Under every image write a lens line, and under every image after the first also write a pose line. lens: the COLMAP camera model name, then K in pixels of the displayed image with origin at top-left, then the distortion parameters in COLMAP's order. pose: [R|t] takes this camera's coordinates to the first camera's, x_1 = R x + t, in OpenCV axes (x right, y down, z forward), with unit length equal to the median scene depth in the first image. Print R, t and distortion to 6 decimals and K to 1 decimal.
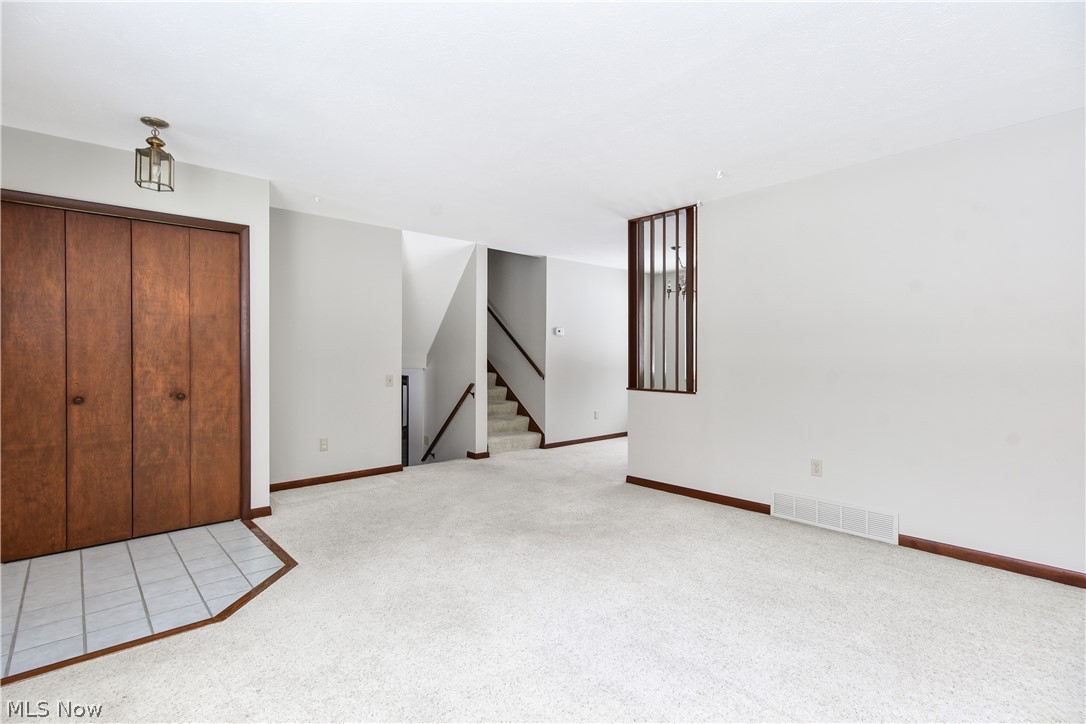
lens RADIAL K [[525.3, 0, 545.0], [0, 525.3, 355.9], [0, 0, 1]] dist [0.002559, 0.000184]
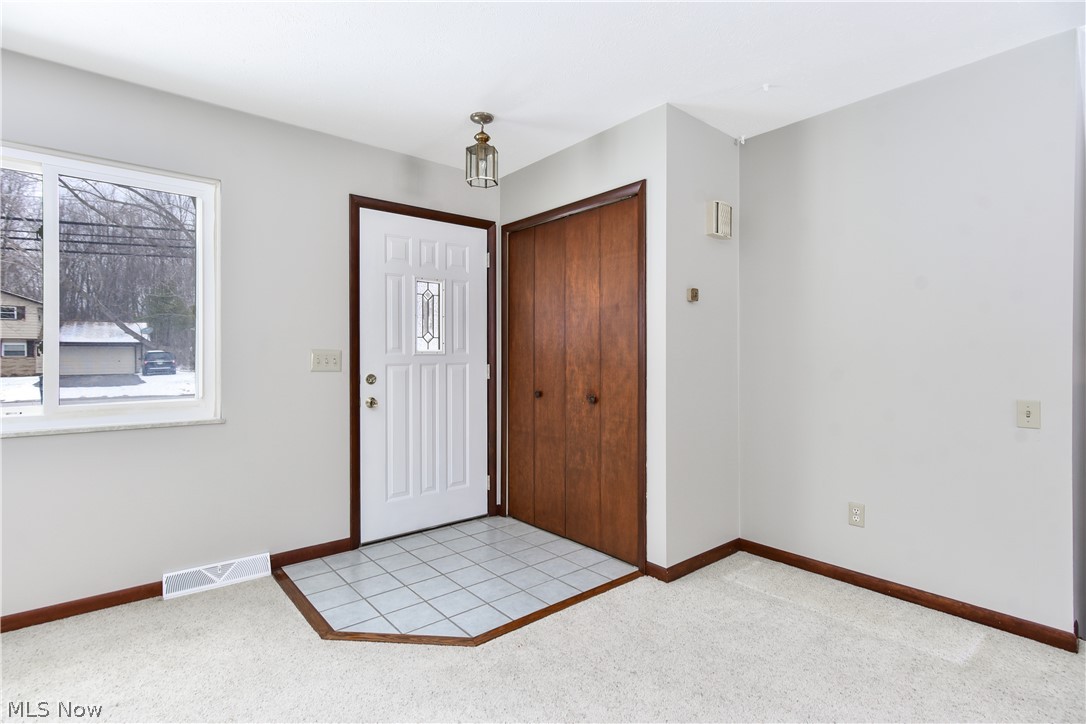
lens RADIAL K [[525.3, 0, 545.0], [0, 525.3, 355.9], [0, 0, 1]] dist [0.002559, 0.000184]
pose [[-0.030187, -0.001243, -0.999543, 0.201859], [-0.003111, 0.999995, -0.001149, 0.004065], [0.999539, 0.003075, -0.030191, 0.951227]]
